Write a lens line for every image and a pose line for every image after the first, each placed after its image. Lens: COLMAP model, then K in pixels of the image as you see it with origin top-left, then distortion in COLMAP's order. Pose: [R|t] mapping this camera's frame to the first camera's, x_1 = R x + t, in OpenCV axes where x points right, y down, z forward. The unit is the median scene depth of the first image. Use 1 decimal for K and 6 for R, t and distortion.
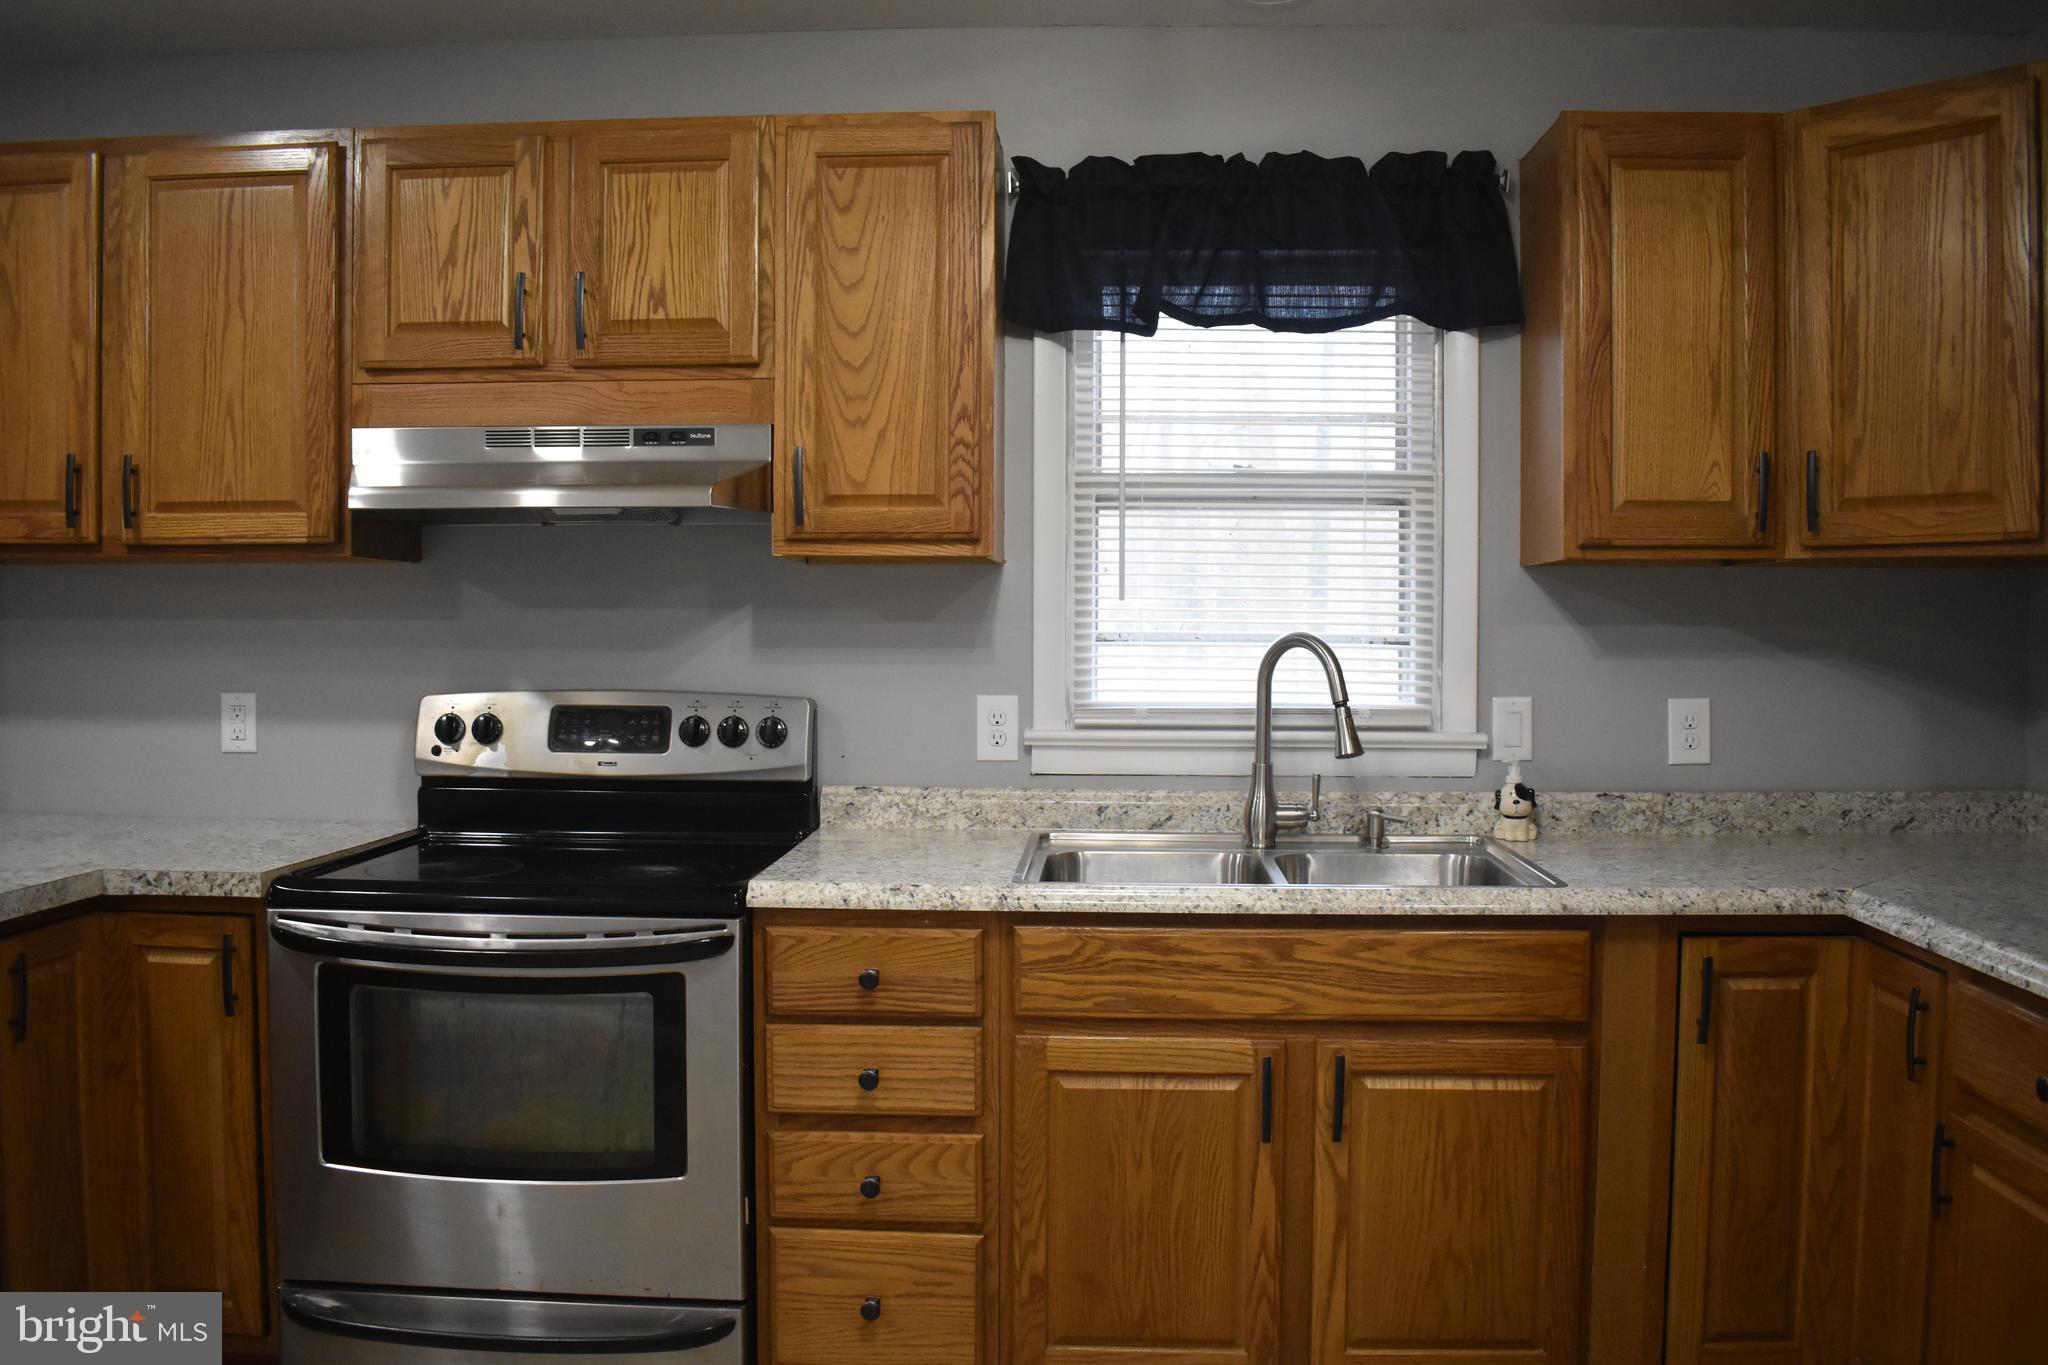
lens RADIAL K [[1551.5, 0, 1024.0], [0, 1551.5, 682.5], [0, 0, 1]] dist [-0.087054, 0.005285]
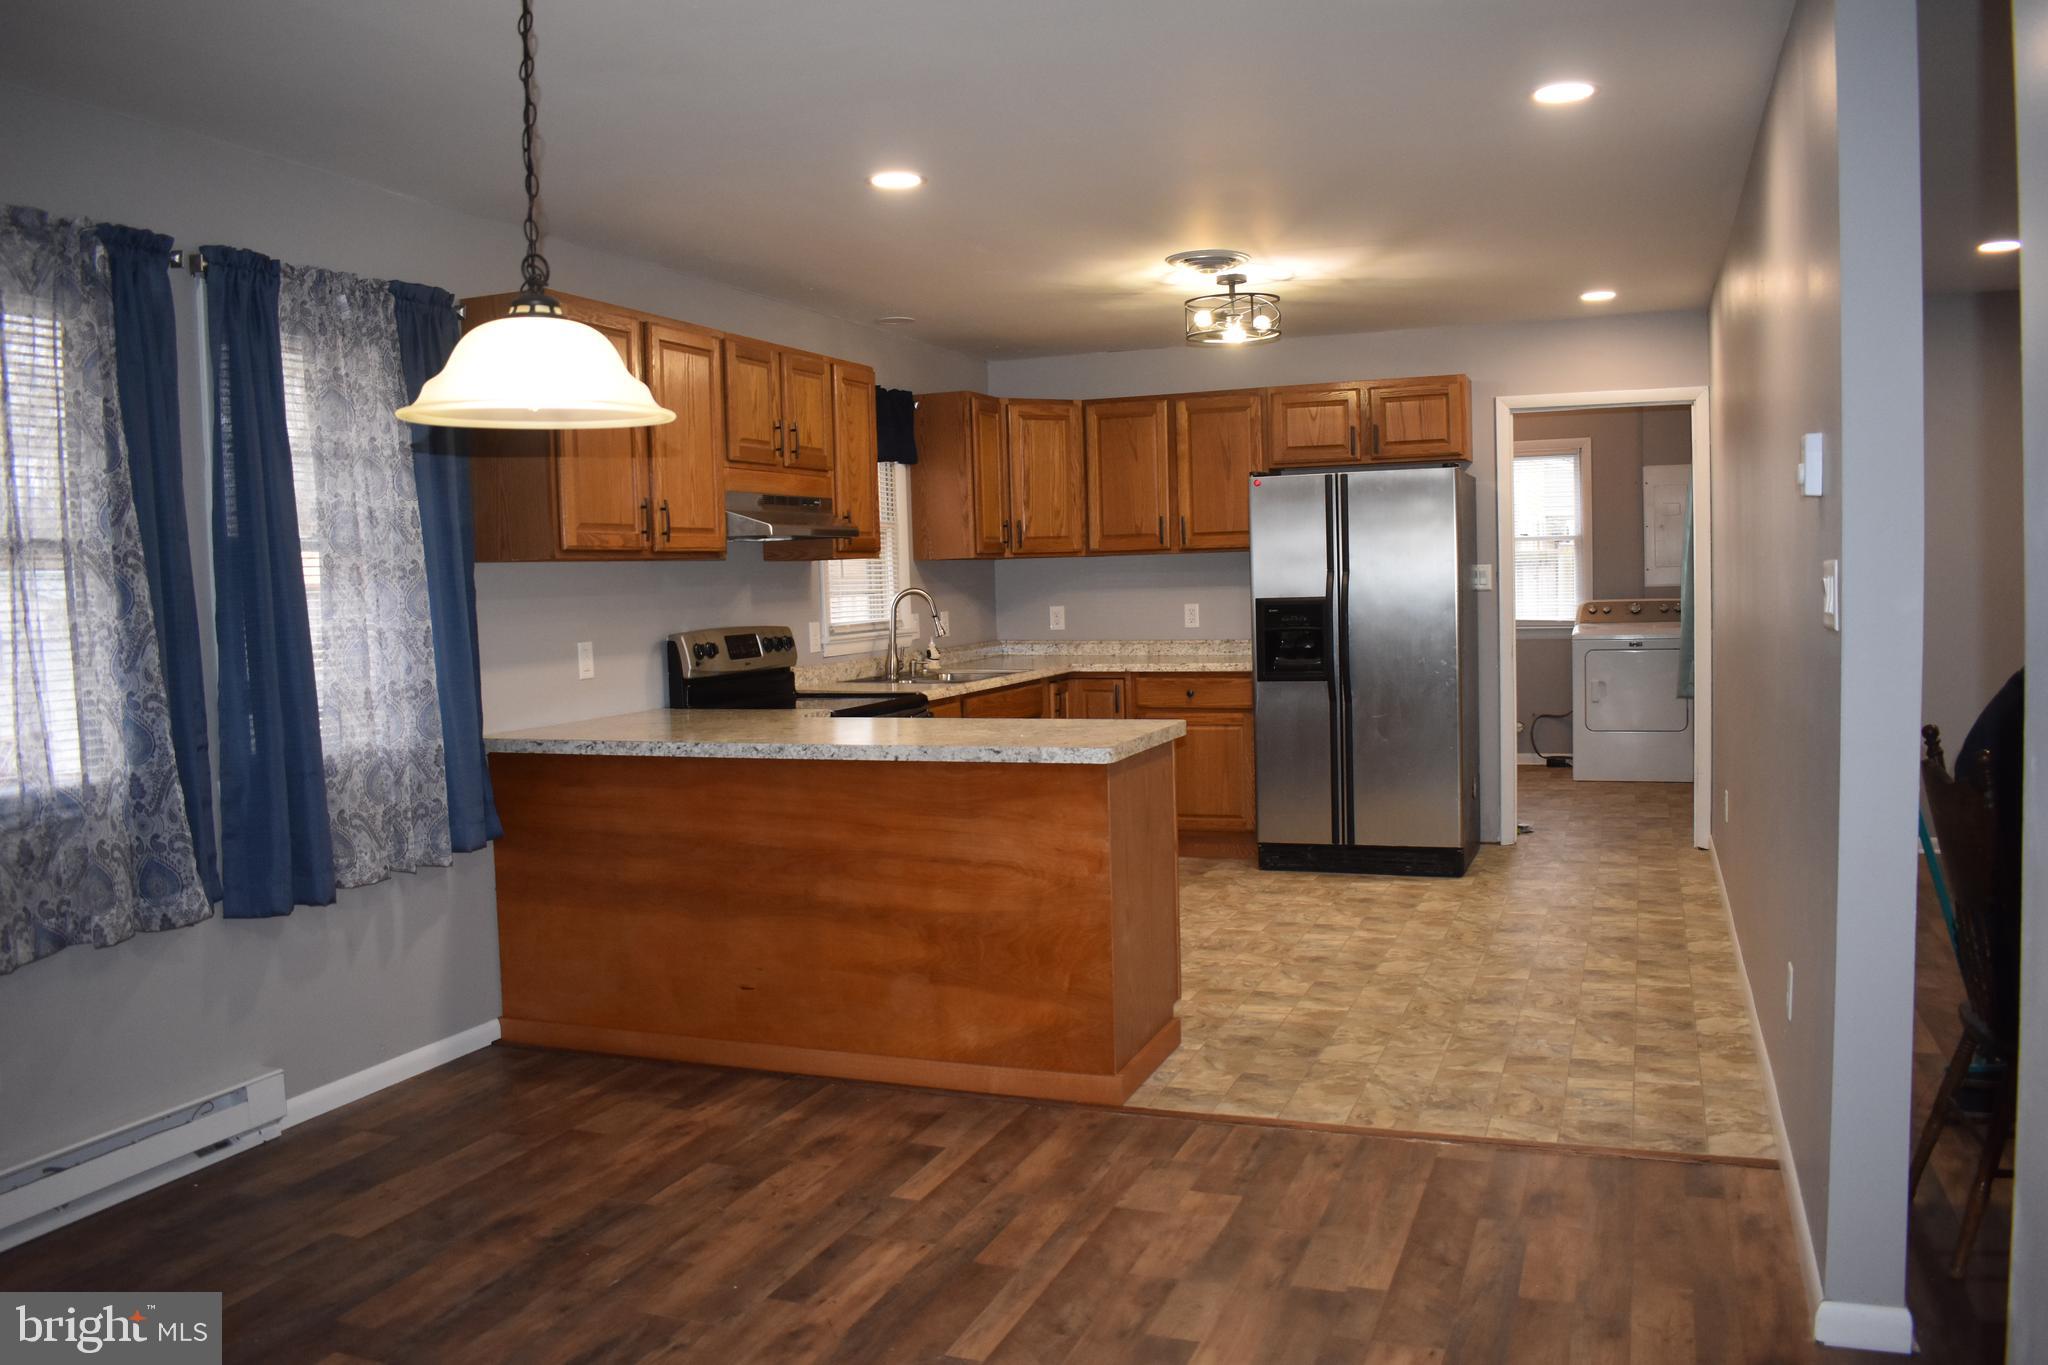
lens RADIAL K [[1601.4, 0, 1032.8], [0, 1601.4, 682.6], [0, 0, 1]] dist [-0.093869, 0.015206]
pose [[0.315147, -0.076923, 0.945920, -2.215391], [0.058253, 0.996398, 0.061620, -0.029820], [-0.947253, 0.035684, 0.318493, 0.019149]]
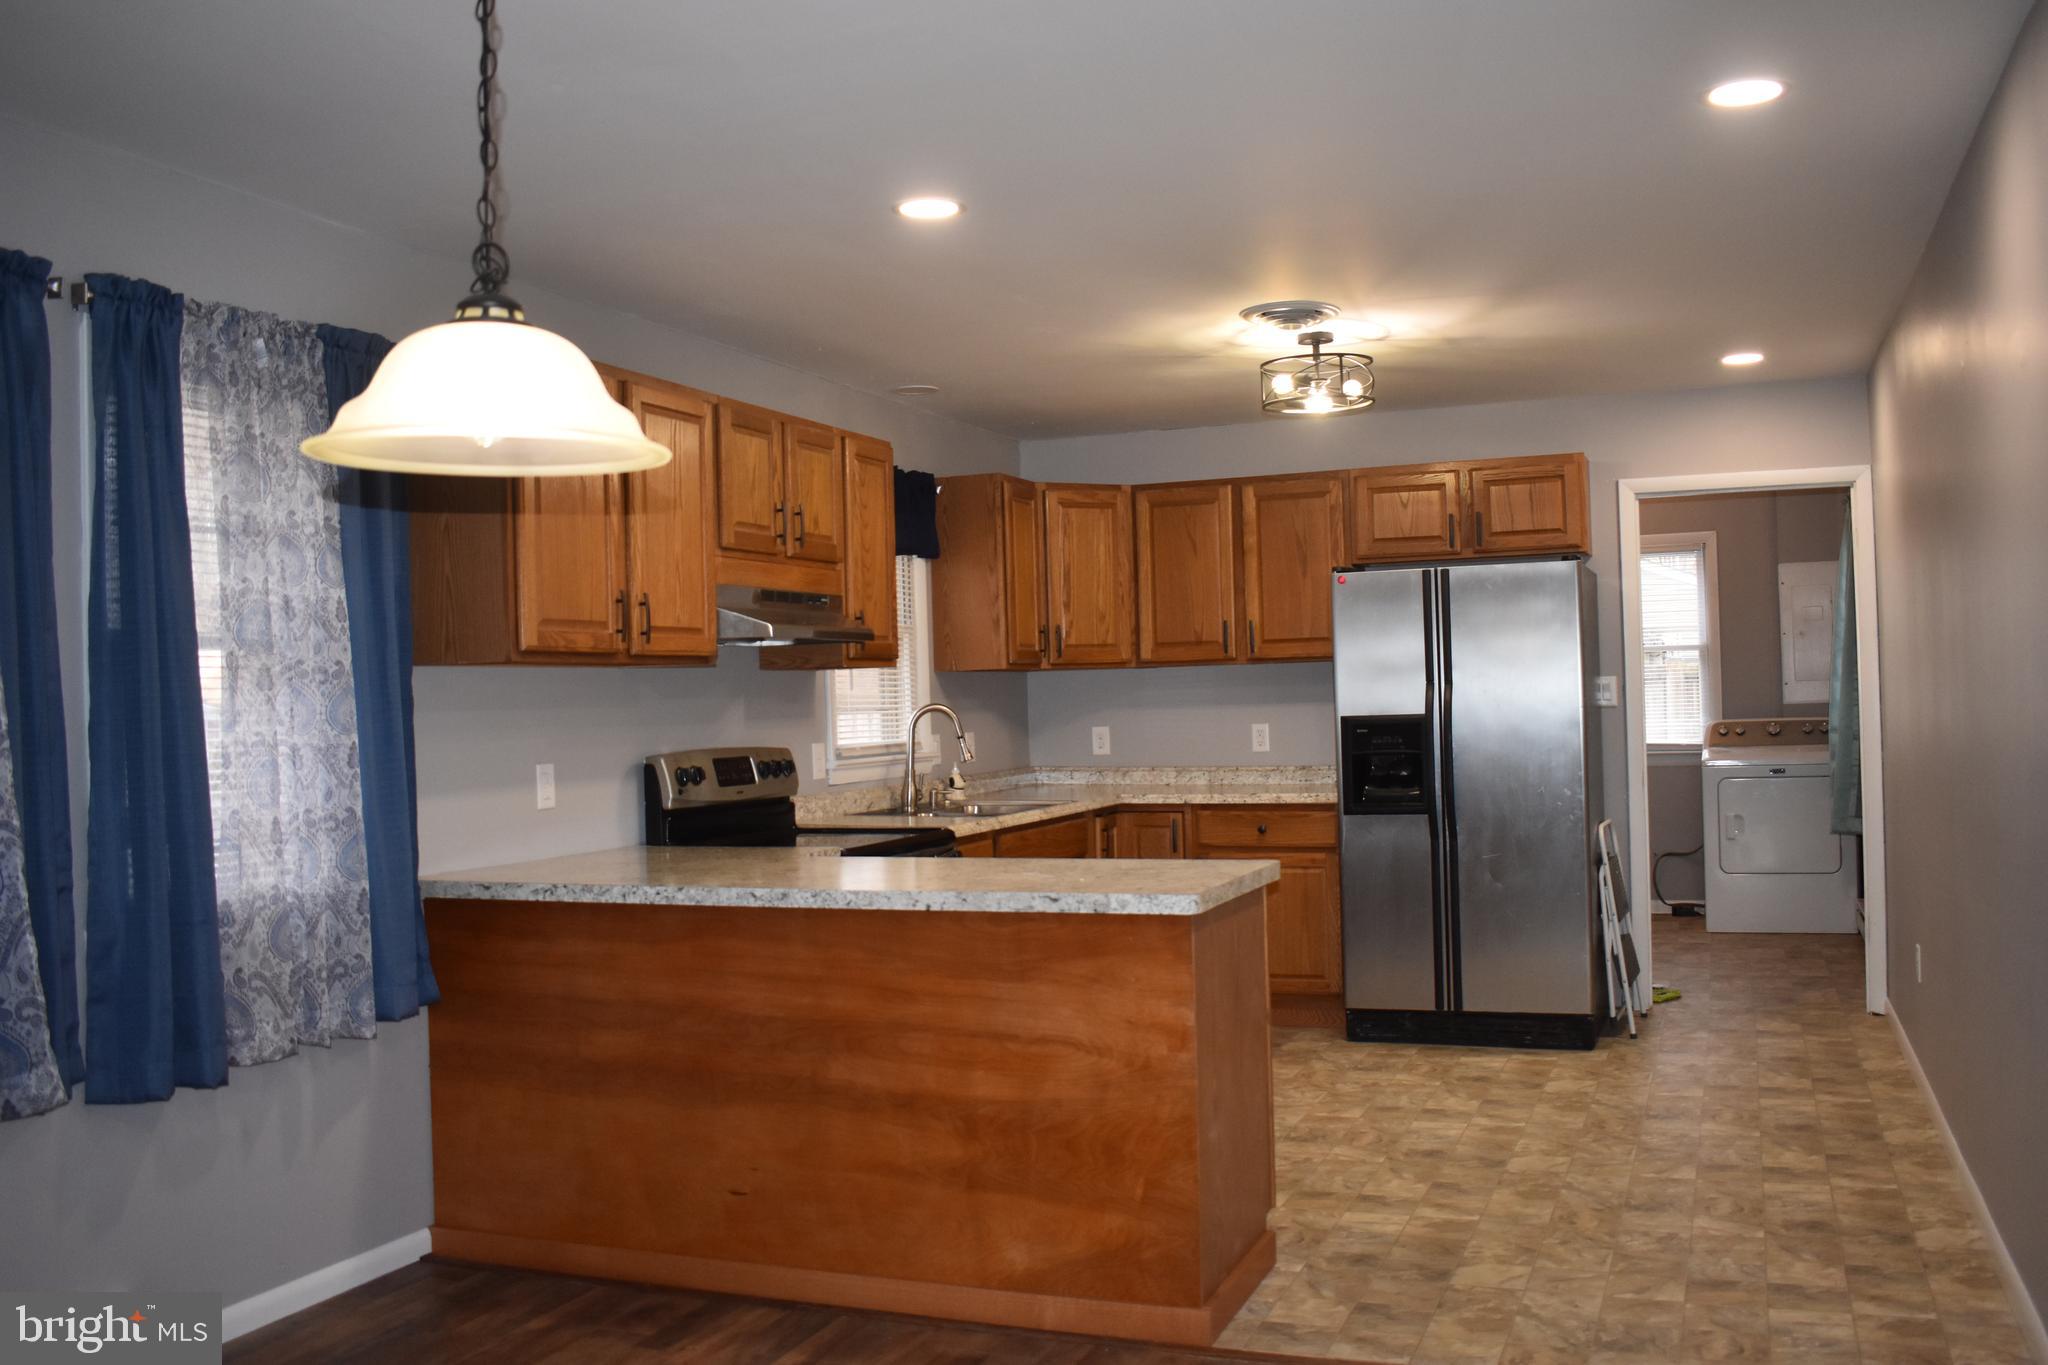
lens RADIAL K [[1806.2, 0, 1035.3], [0, 1806.2, 678.0], [0, 0, 1]] dist [-0.086778, 0.016566]
pose [[0.322733, -0.002431, 0.946487, -2.105591], [0.057126, 0.998224, -0.016915, -0.019499], [-0.944765, 0.059528, 0.322298, 0.095039]]
